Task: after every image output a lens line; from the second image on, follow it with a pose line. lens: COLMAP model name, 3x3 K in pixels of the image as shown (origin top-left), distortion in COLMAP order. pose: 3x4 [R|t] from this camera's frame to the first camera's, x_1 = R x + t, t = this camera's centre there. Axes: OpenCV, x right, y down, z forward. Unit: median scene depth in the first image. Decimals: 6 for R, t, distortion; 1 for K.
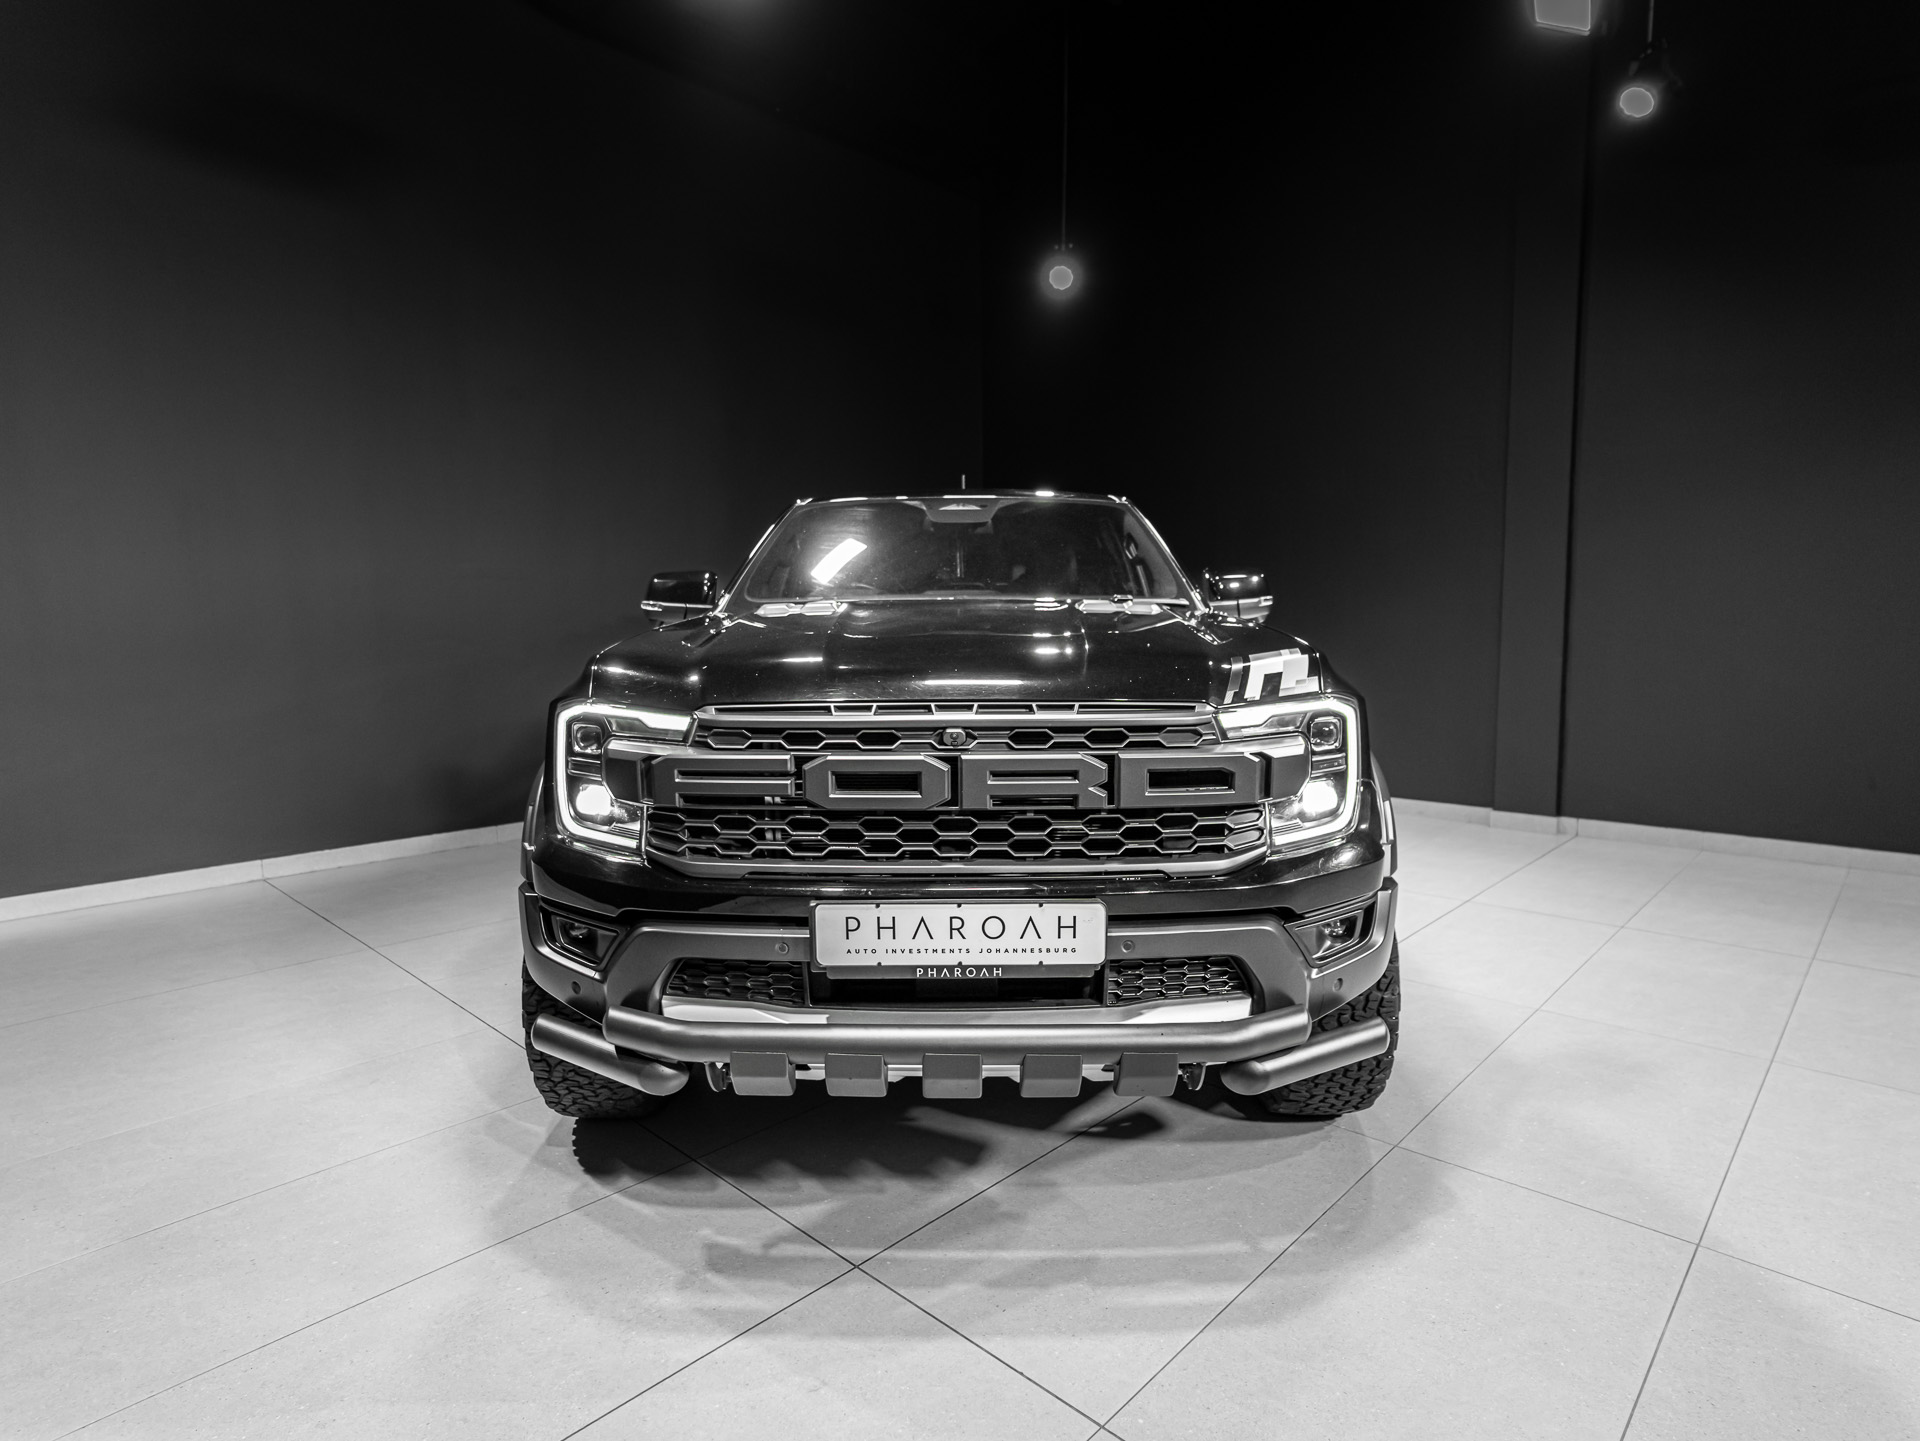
lens RADIAL K [[1003.8, 0, 984.7], [0, 1003.8, 726.1], [0, 0, 1]] dist [-0.003302, 0.001473]
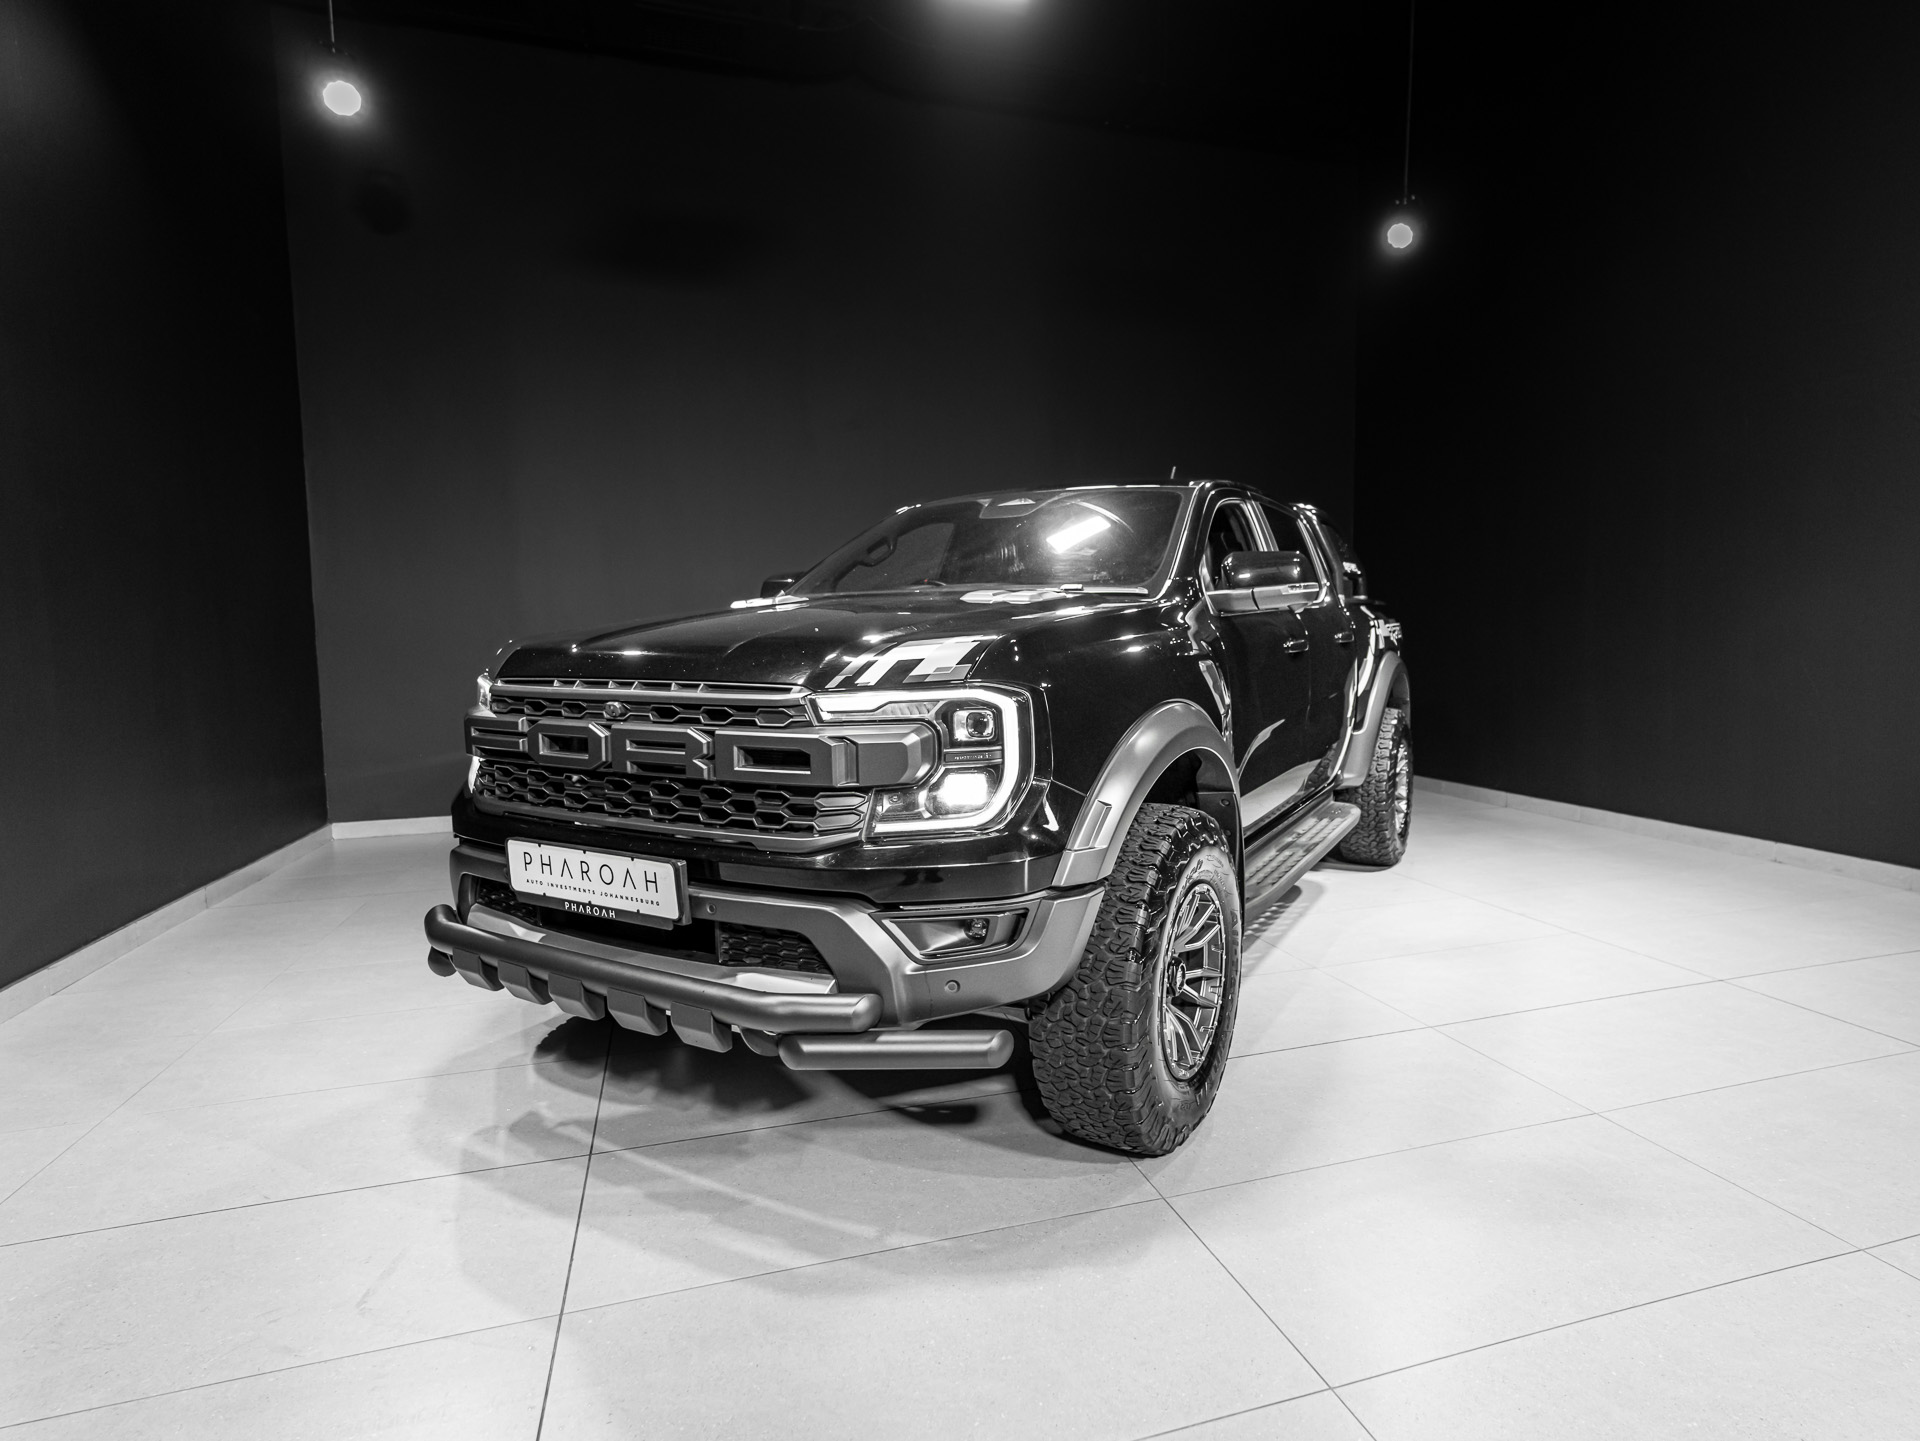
lens RADIAL K [[1003.8, 0, 984.7], [0, 1003.8, 726.1], [0, 0, 1]] dist [-0.003302, 0.001473]
pose [[0.880975, 0.045828, -0.470938, 0.876577], [-0.046677, 0.998861, 0.009885, -0.000376], [0.470855, 0.013274, 0.882111, 0.179056]]
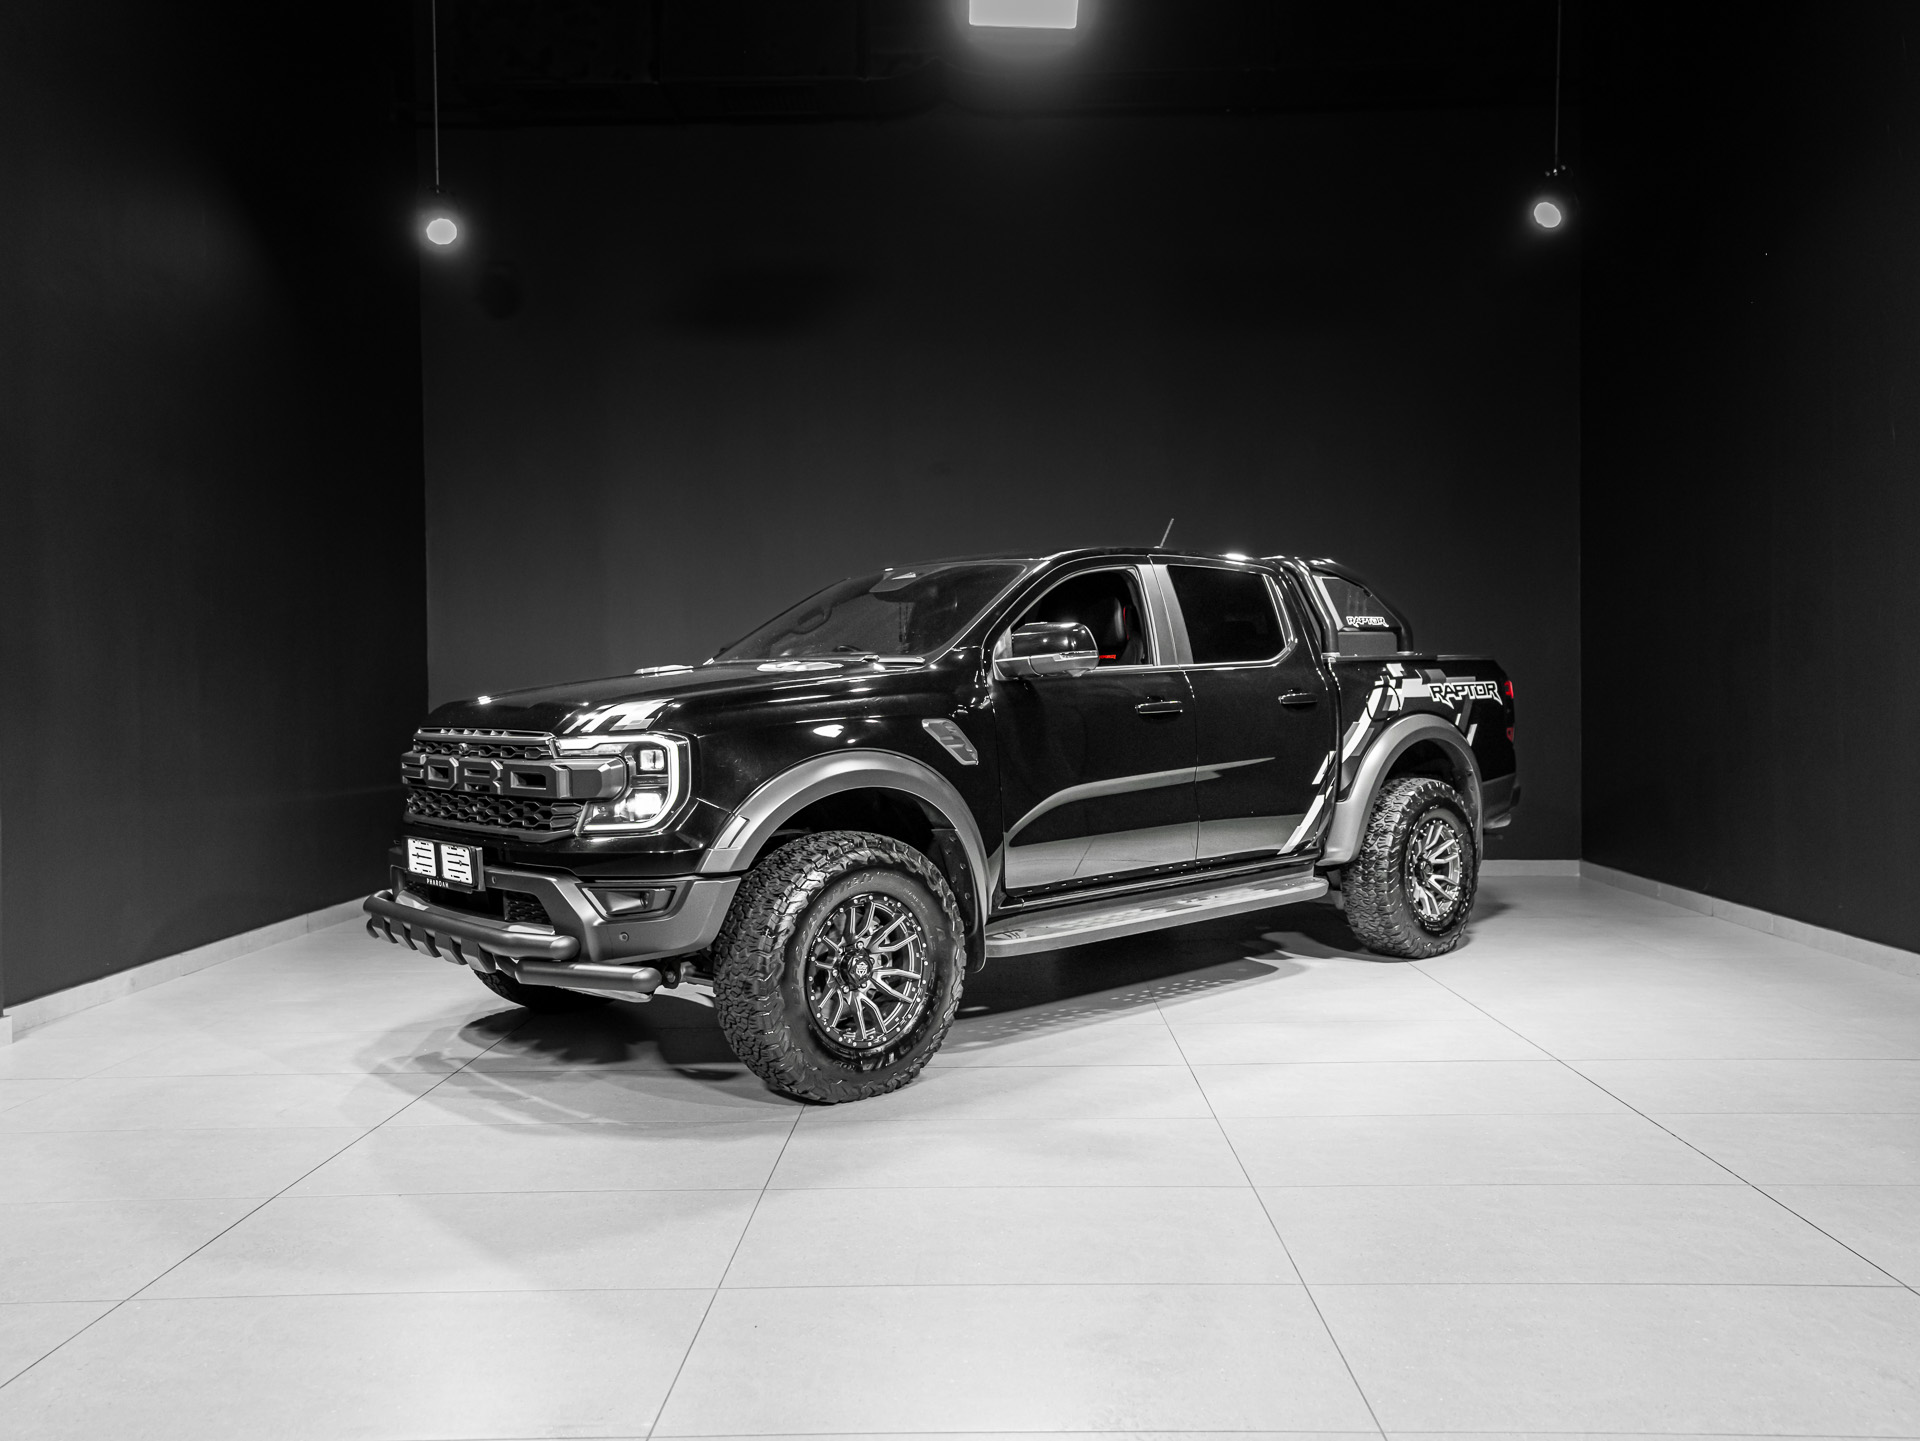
lens RADIAL K [[1514.6, 0, 988.2], [0, 1514.6, 714.8], [0, 0, 1]] dist [0.032341, -0.001222]
pose [[0.685089, 0.013909, -0.728326, 2.414948], [-0.069026, 0.996559, -0.045896, 0.011799], [0.725181, 0.081717, 0.683692, -0.121187]]
